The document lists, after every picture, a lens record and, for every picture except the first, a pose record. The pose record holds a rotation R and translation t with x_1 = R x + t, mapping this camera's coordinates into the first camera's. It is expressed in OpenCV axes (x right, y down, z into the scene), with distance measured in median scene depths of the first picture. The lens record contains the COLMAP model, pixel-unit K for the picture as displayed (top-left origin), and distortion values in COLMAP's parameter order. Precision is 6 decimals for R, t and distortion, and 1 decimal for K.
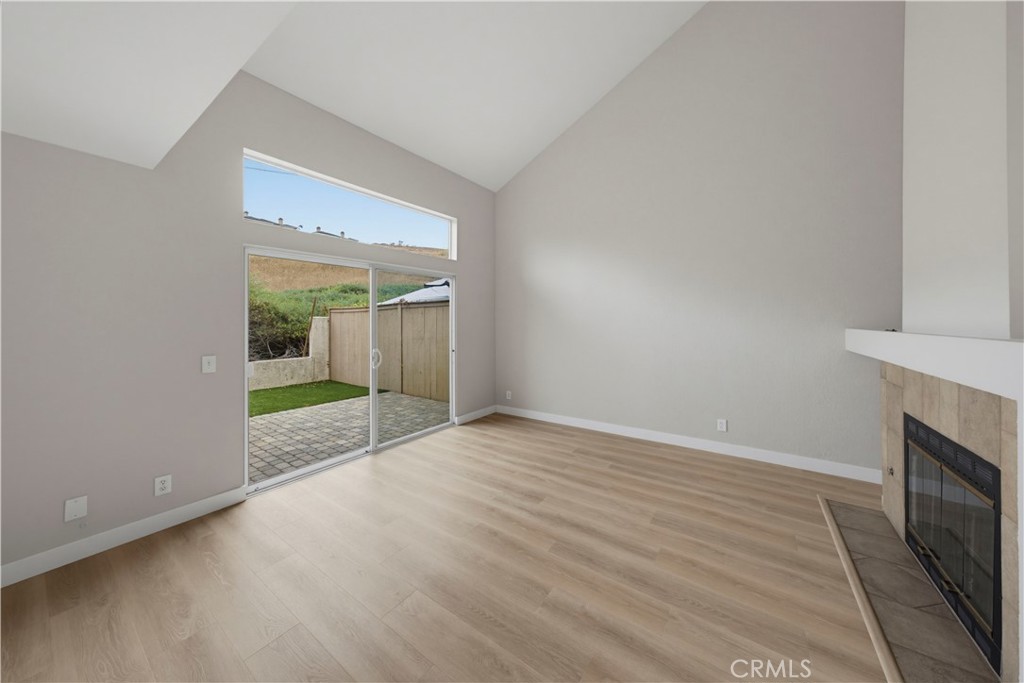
lens RADIAL K [[338.3, 0, 508.2], [0, 338.3, 322.4], [0, 0, 1]] dist [0.000233, 0.000029]
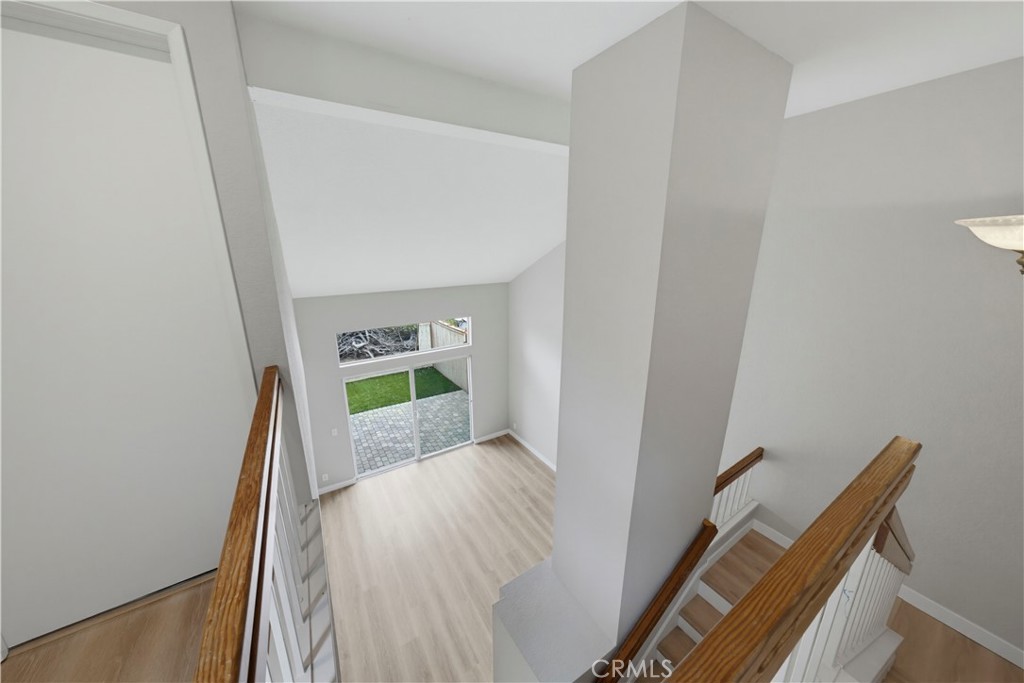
lens RADIAL K [[342.2, 0, 514.1], [0, 342.2, 321.6], [0, 0, 1]] dist [0.000750, 0.000147]
pose [[0.929341, 0.078860, -0.360702, 0.551998], [-0.002342, 0.978164, 0.207820, -0.589058], [0.369215, -0.192291, 0.909233, -0.277512]]
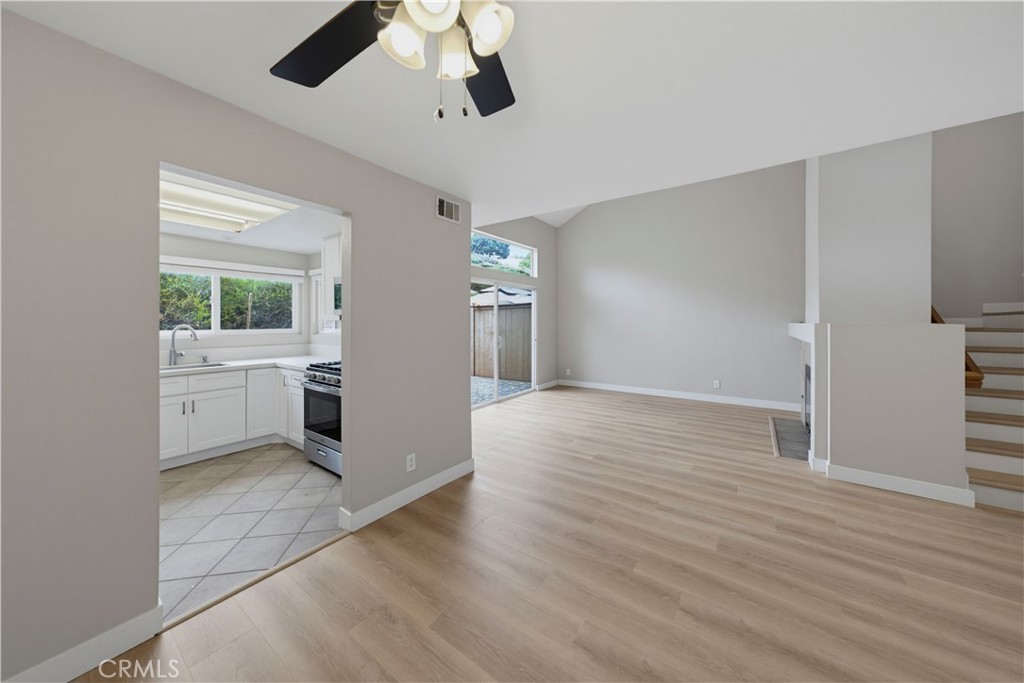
lens RADIAL K [[342.2, 0, 514.1], [0, 342.2, 321.6], [0, 0, 1]] dist [0.000750, 0.000147]
pose [[0.999892, 0.002504, 0.014472, -0.273982], [-0.002404, 0.999973, -0.006940, 0.017123], [-0.014489, 0.006904, 0.999871, -0.473693]]
